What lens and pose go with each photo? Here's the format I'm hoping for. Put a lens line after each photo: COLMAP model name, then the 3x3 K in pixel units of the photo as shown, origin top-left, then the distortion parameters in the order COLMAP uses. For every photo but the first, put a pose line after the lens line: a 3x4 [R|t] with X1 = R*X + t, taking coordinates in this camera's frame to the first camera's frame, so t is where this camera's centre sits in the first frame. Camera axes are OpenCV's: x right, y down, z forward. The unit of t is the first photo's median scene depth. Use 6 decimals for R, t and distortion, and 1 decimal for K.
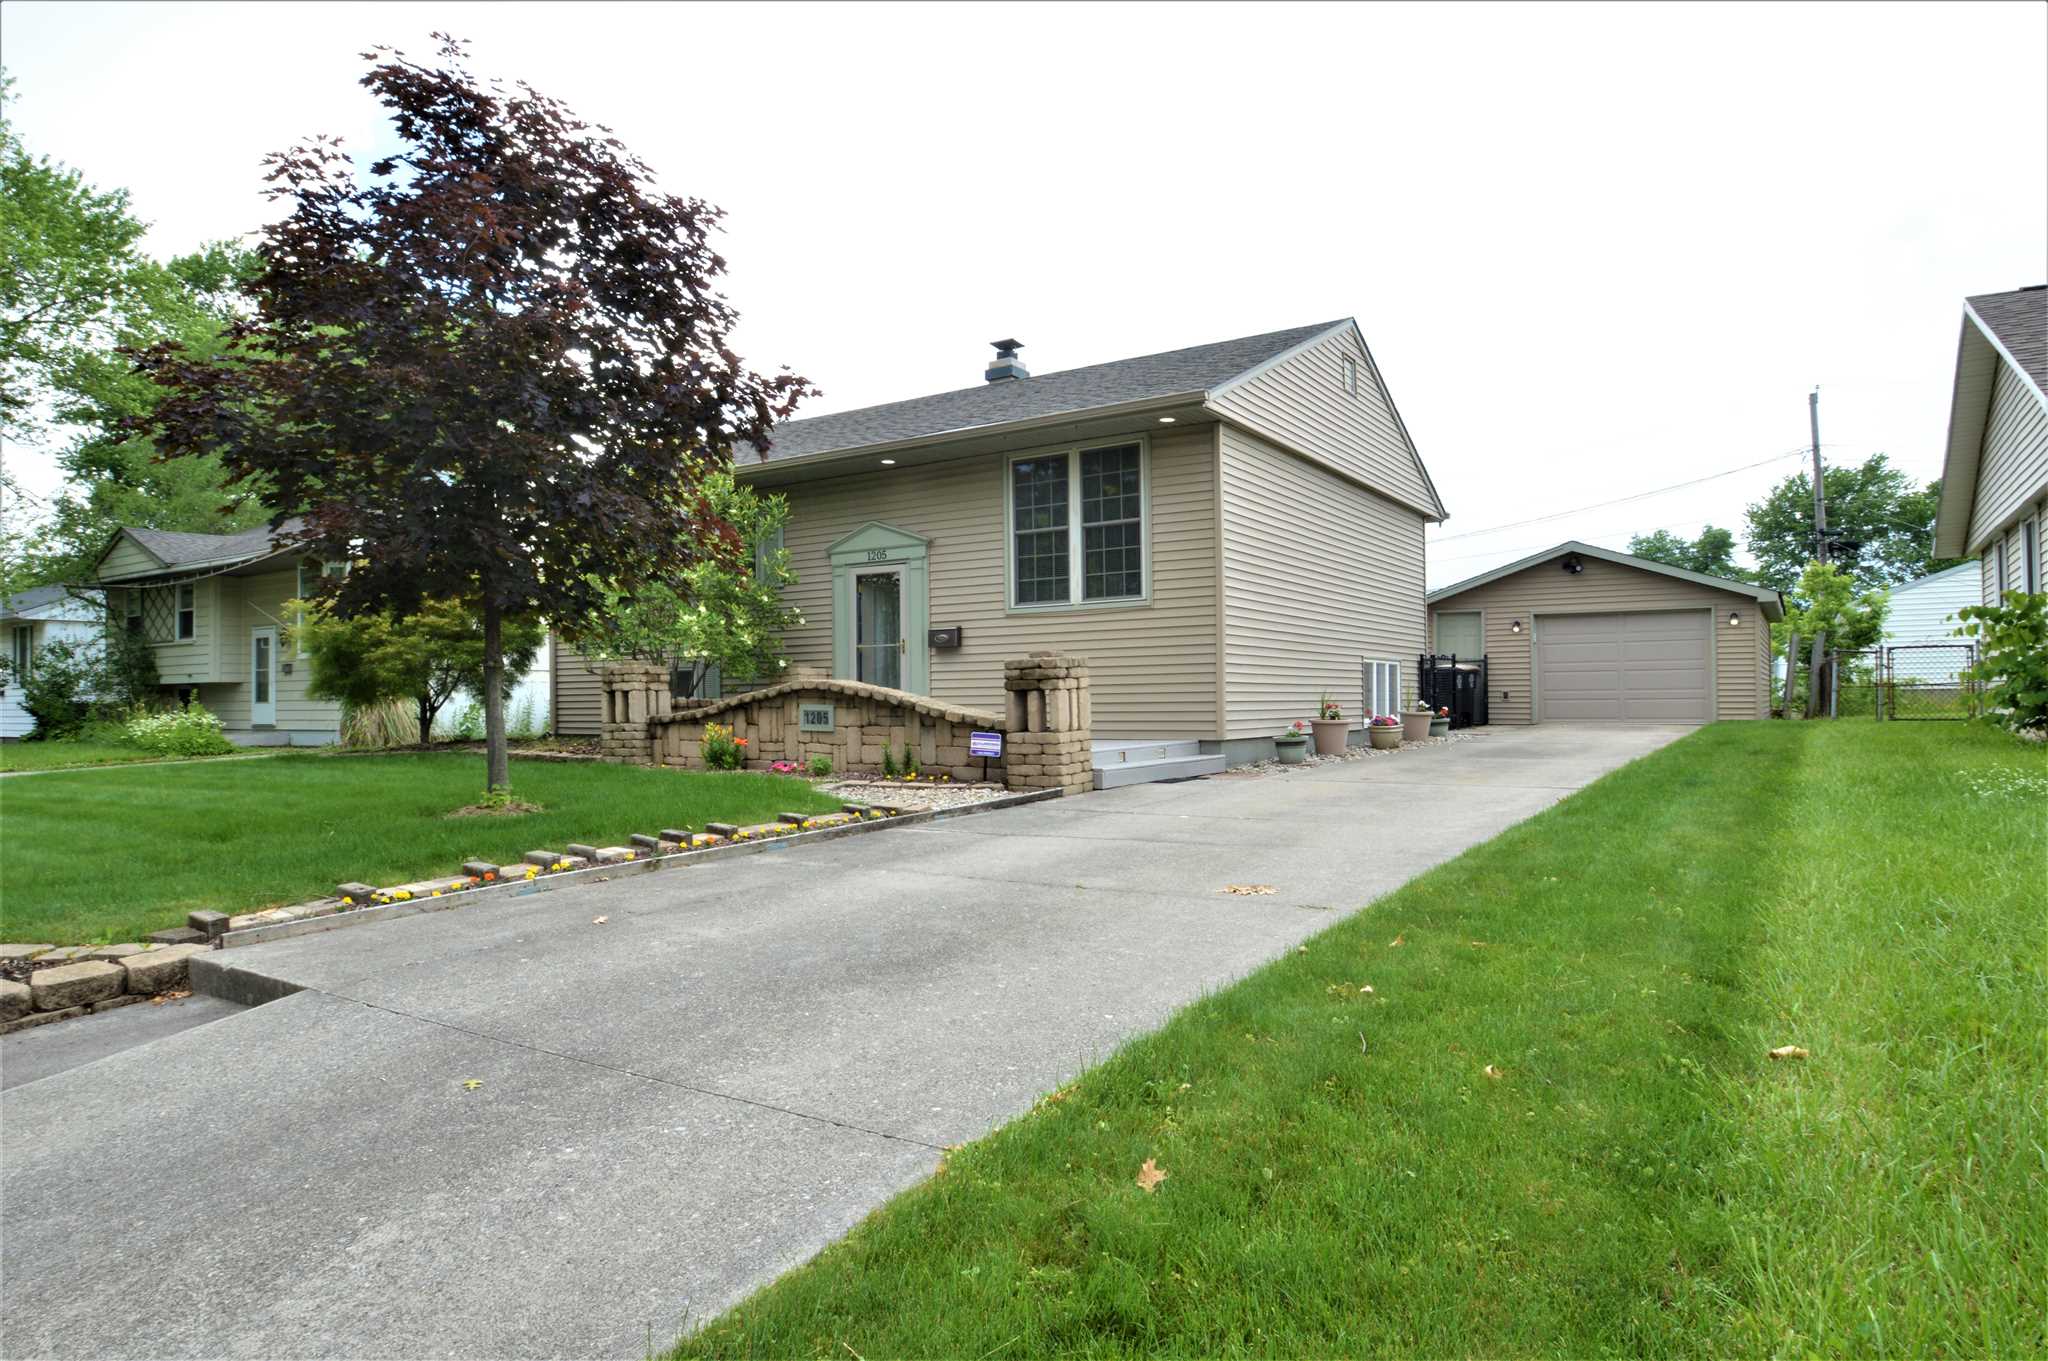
lens RADIAL K [[1211.7, 0, 1012.5], [0, 1211.7, 681.2], [0, 0, 1]] dist [-0.007863, -0.018249]
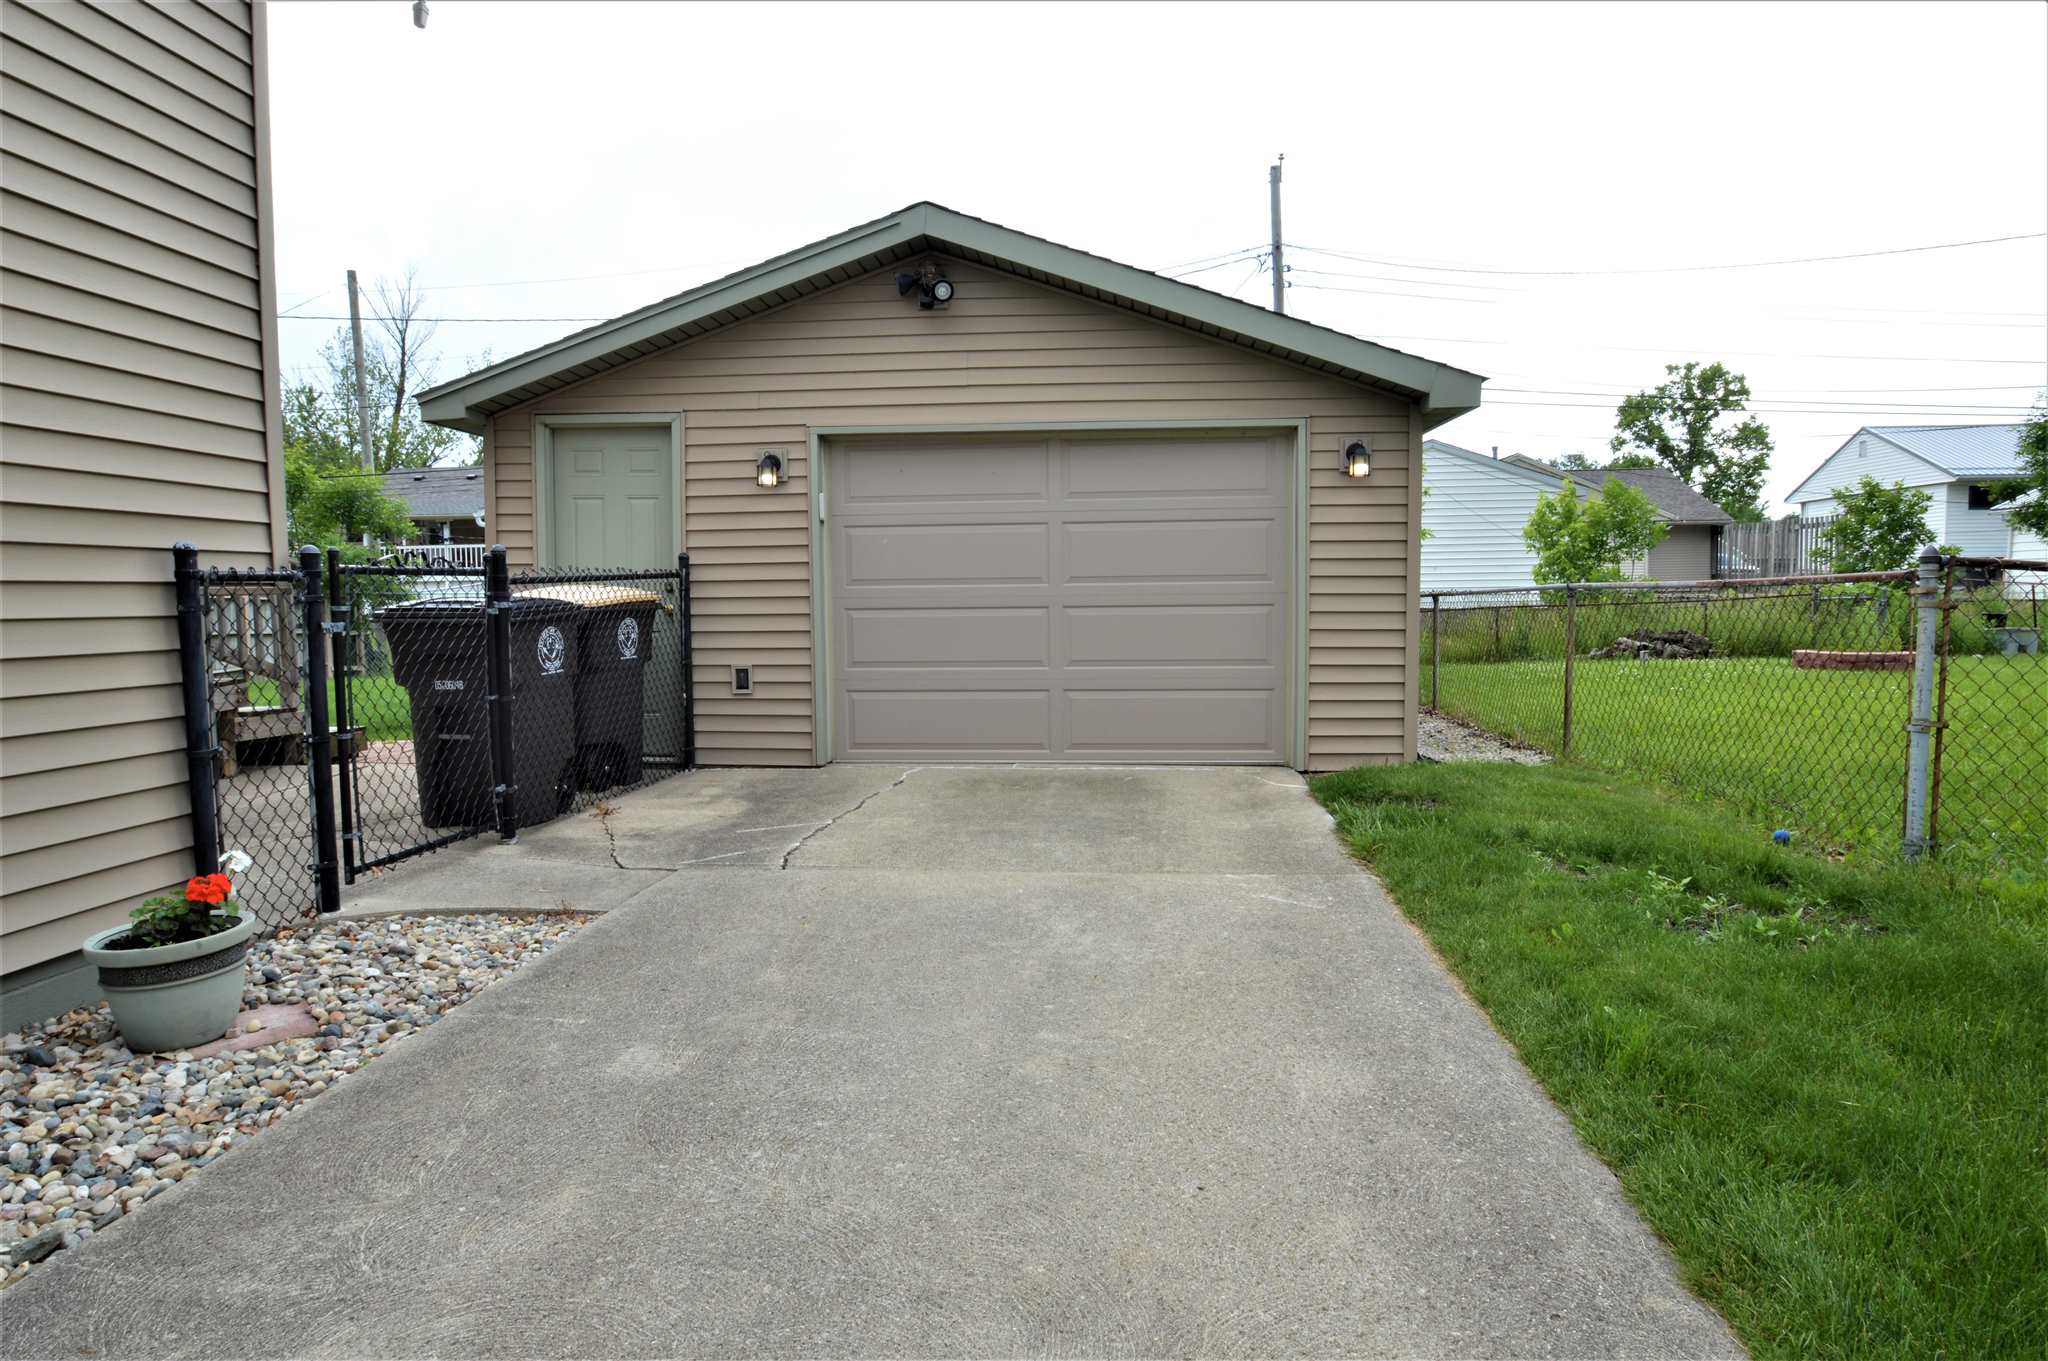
lens RADIAL K [[1211.7, 0, 1012.5], [0, 1211.7, 681.2], [0, 0, 1]] dist [-0.007863, -0.018249]
pose [[0.883930, -0.034928, 0.466313, 0.511826], [-0.003696, 0.996654, 0.081657, -0.024481], [-0.467605, -0.073903, 0.880843, 1.081650]]
